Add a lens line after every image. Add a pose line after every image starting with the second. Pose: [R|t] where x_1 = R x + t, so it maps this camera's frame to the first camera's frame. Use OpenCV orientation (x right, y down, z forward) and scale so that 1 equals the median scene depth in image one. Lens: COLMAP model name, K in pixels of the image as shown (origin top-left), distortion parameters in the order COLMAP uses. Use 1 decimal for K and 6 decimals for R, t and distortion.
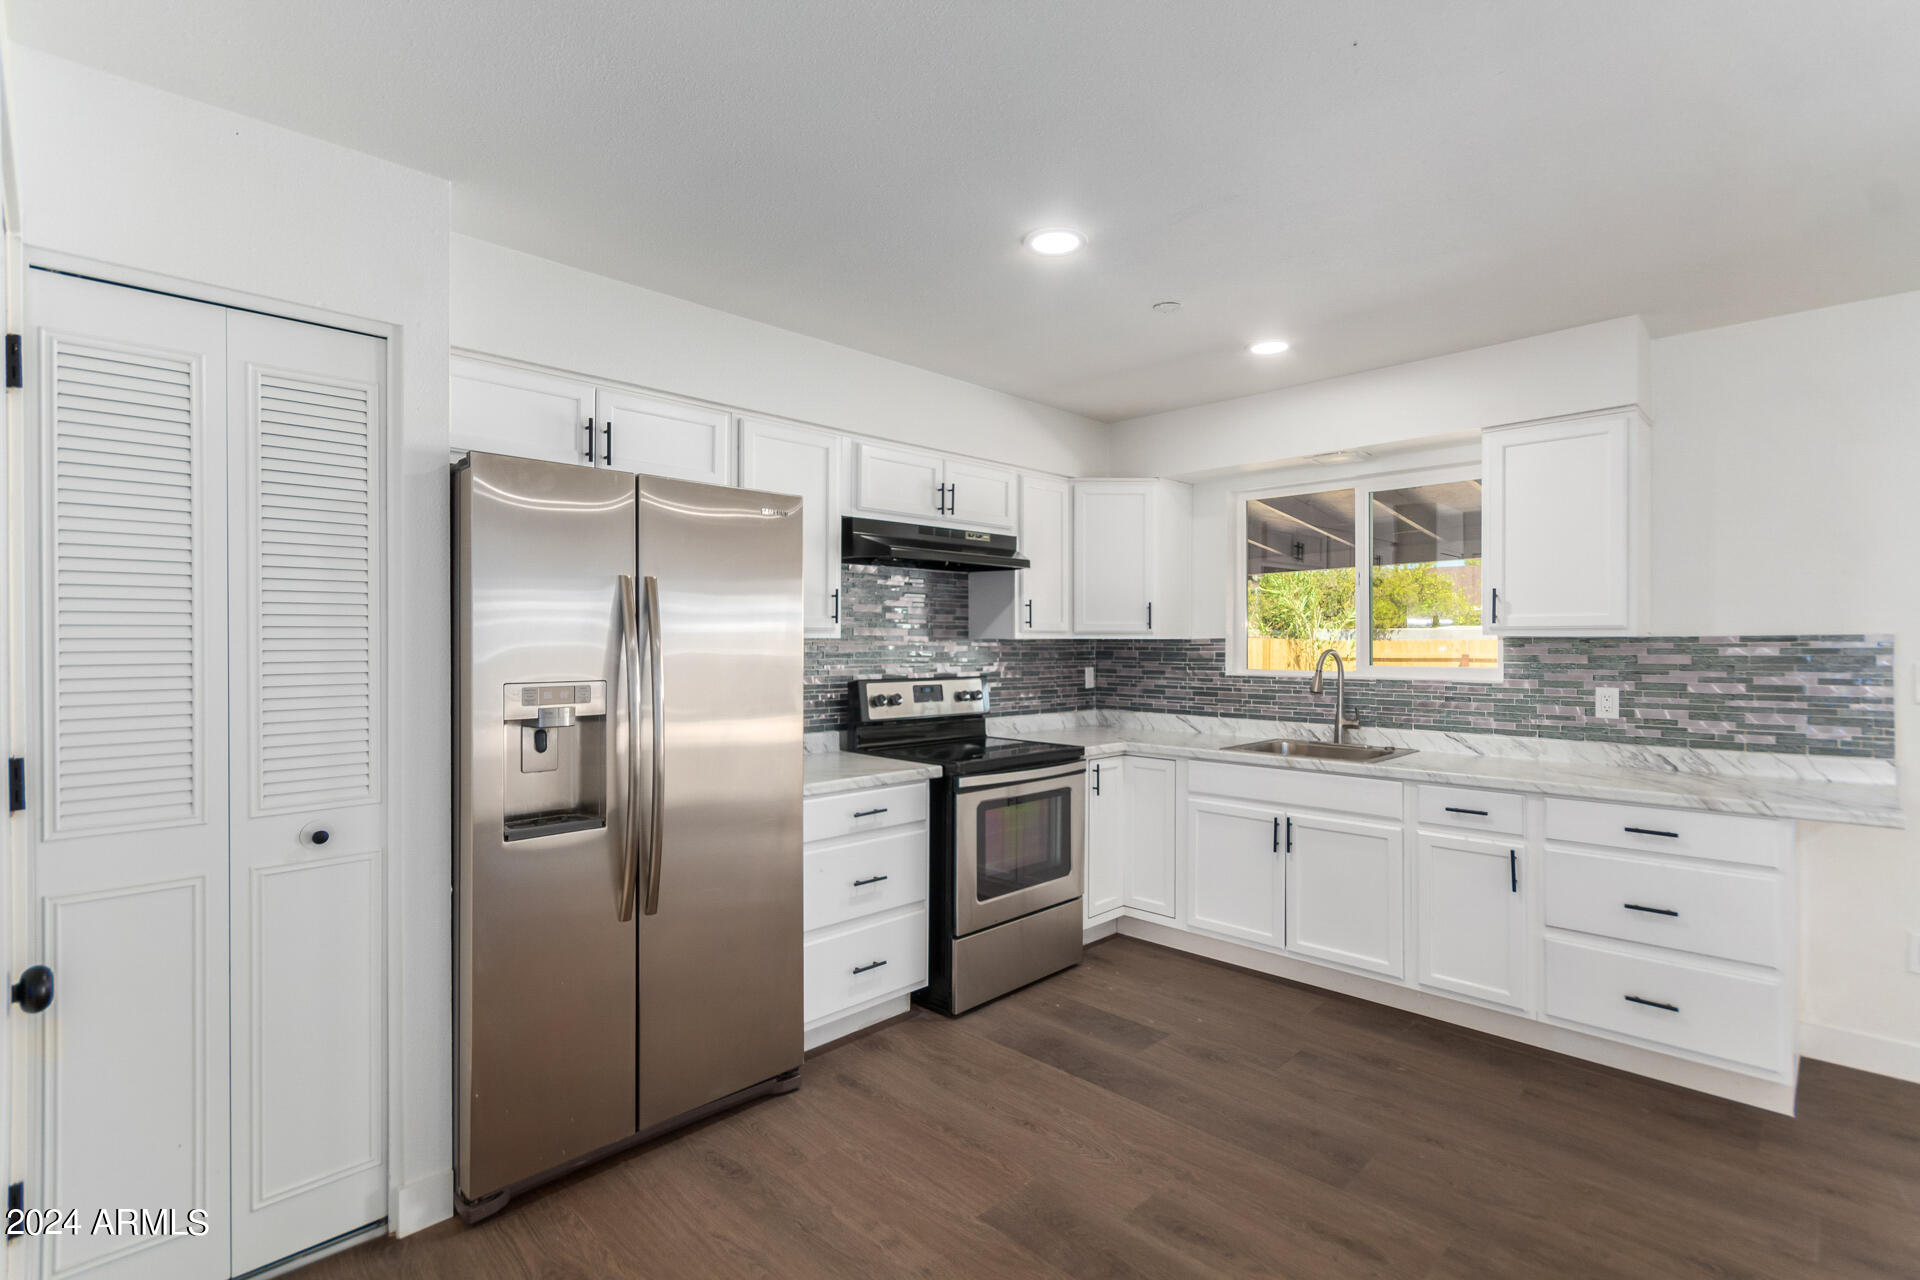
lens RADIAL K [[893.4, 0, 955.7], [0, 893.4, 642.9], [0, 0, 1]] dist [0.008566, 0.000913]
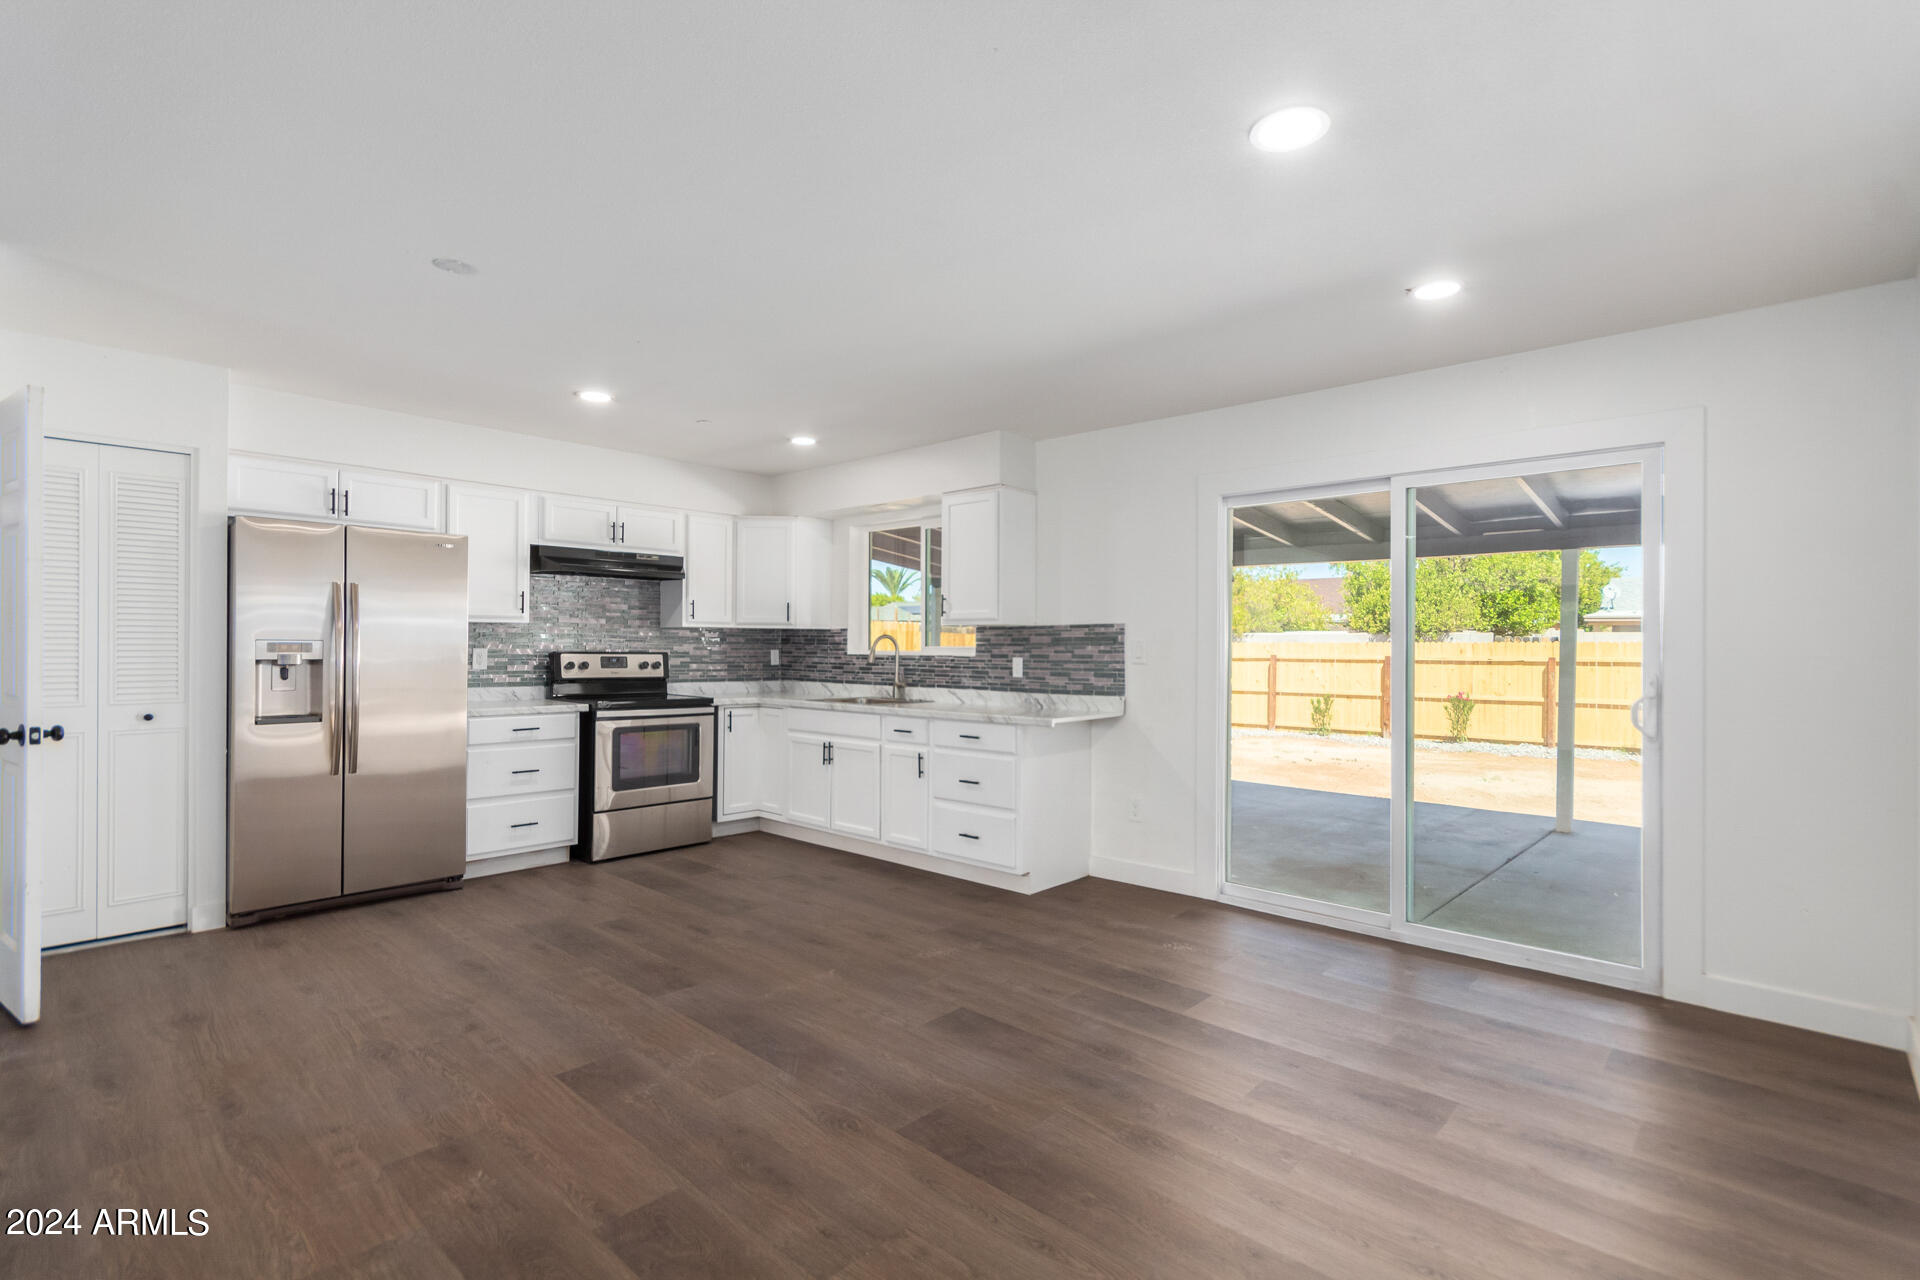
lens RADIAL K [[893.4, 0, 952.6], [0, 893.4, 643.9], [0, 0, 1]] dist [0.008566, 0.000913]
pose [[0.999259, 0.007141, 0.037811, 0.555577], [-0.006974, 0.999965, -0.004535, 0.033655], [-0.037842, 0.004268, 0.999275, -0.586551]]
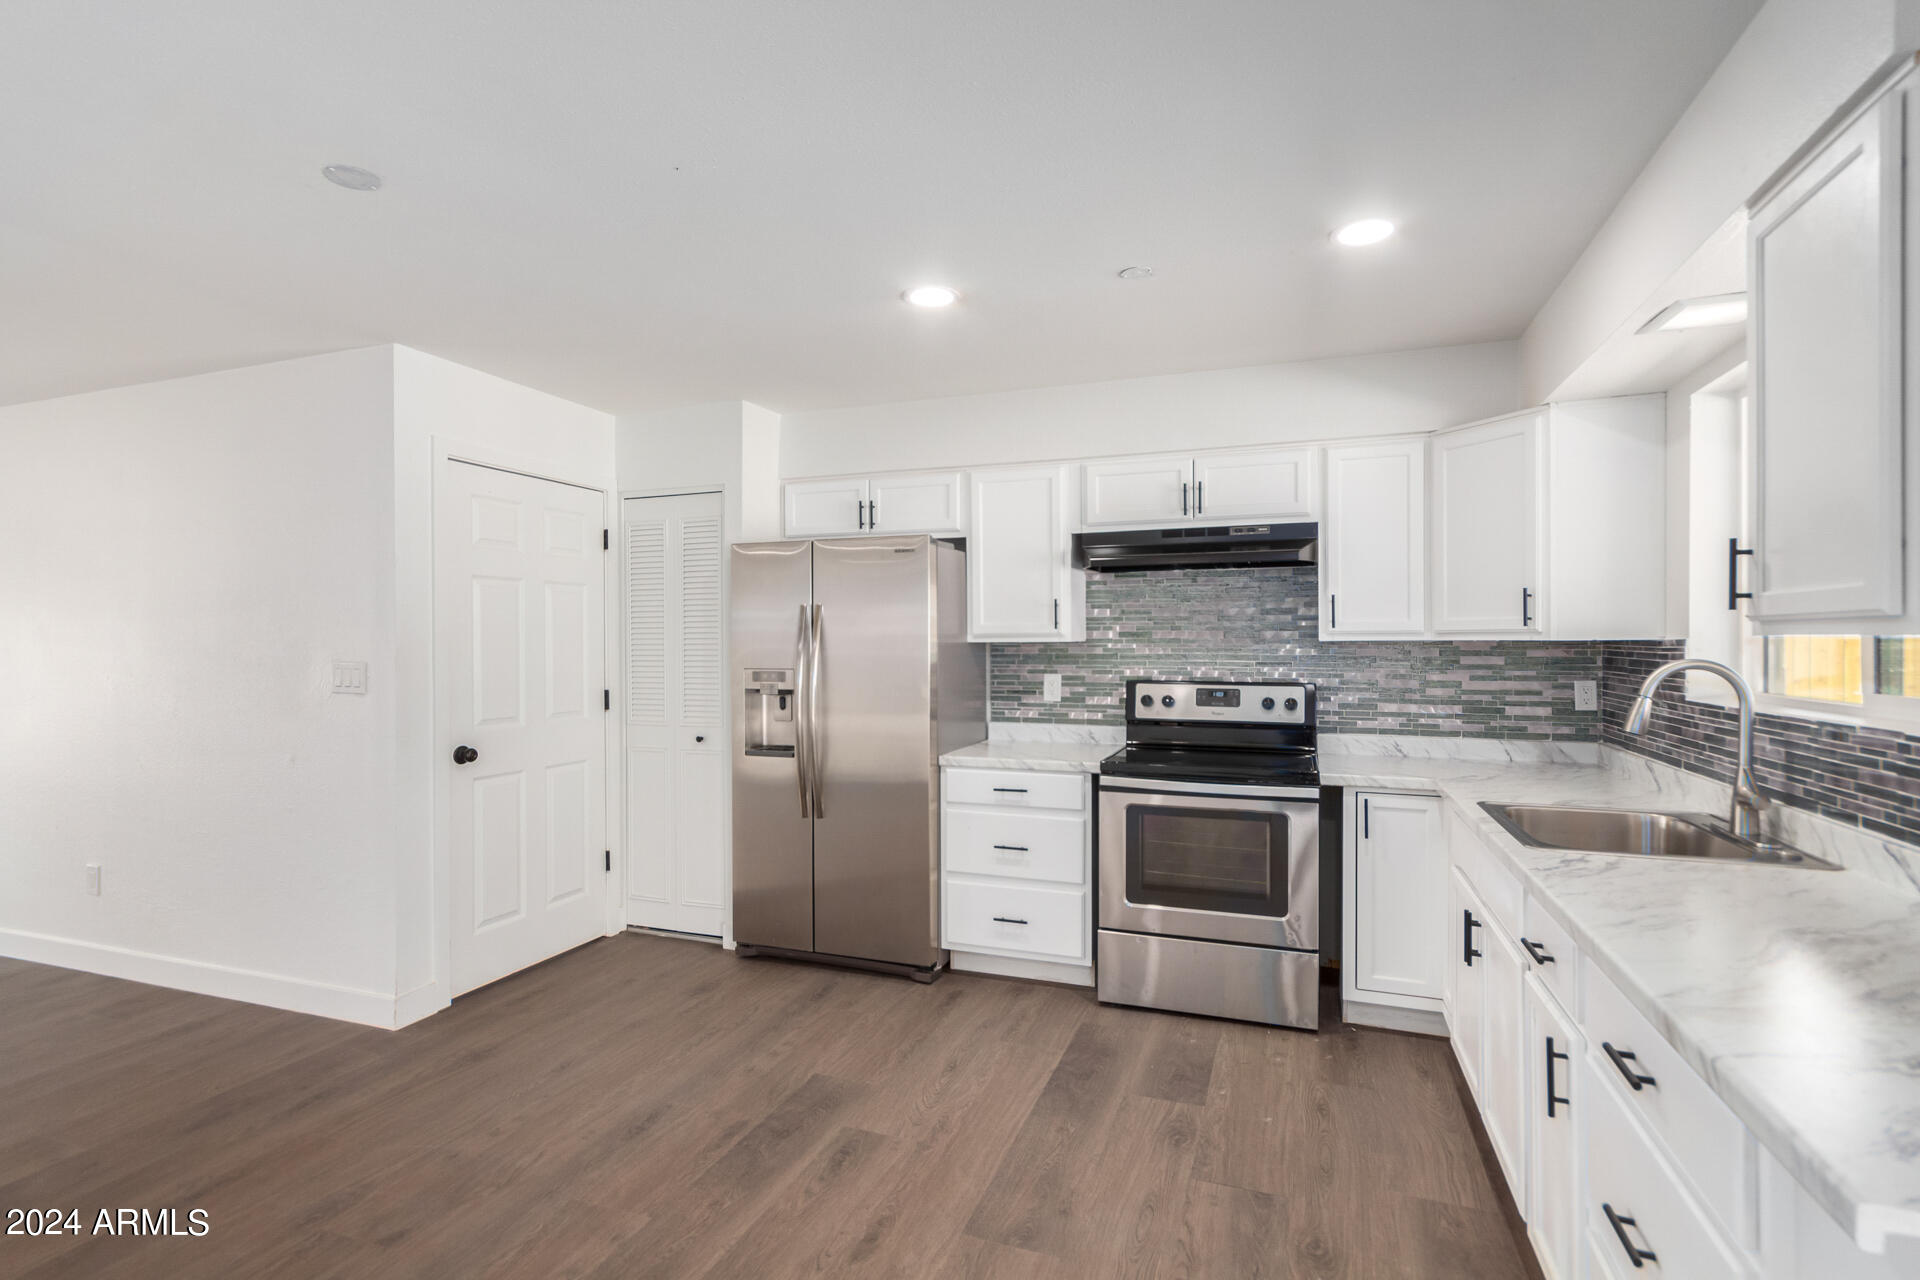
lens RADIAL K [[893.4, 0, 978.5], [0, 893.4, 644.4], [0, 0, 1]] dist [0.008566, 0.000913]
pose [[0.428962, 0.001570, -0.903321, 0.860132], [0.001353, 0.999996, 0.002380, -0.004563], [0.903322, -0.002243, 0.428958, 0.413625]]
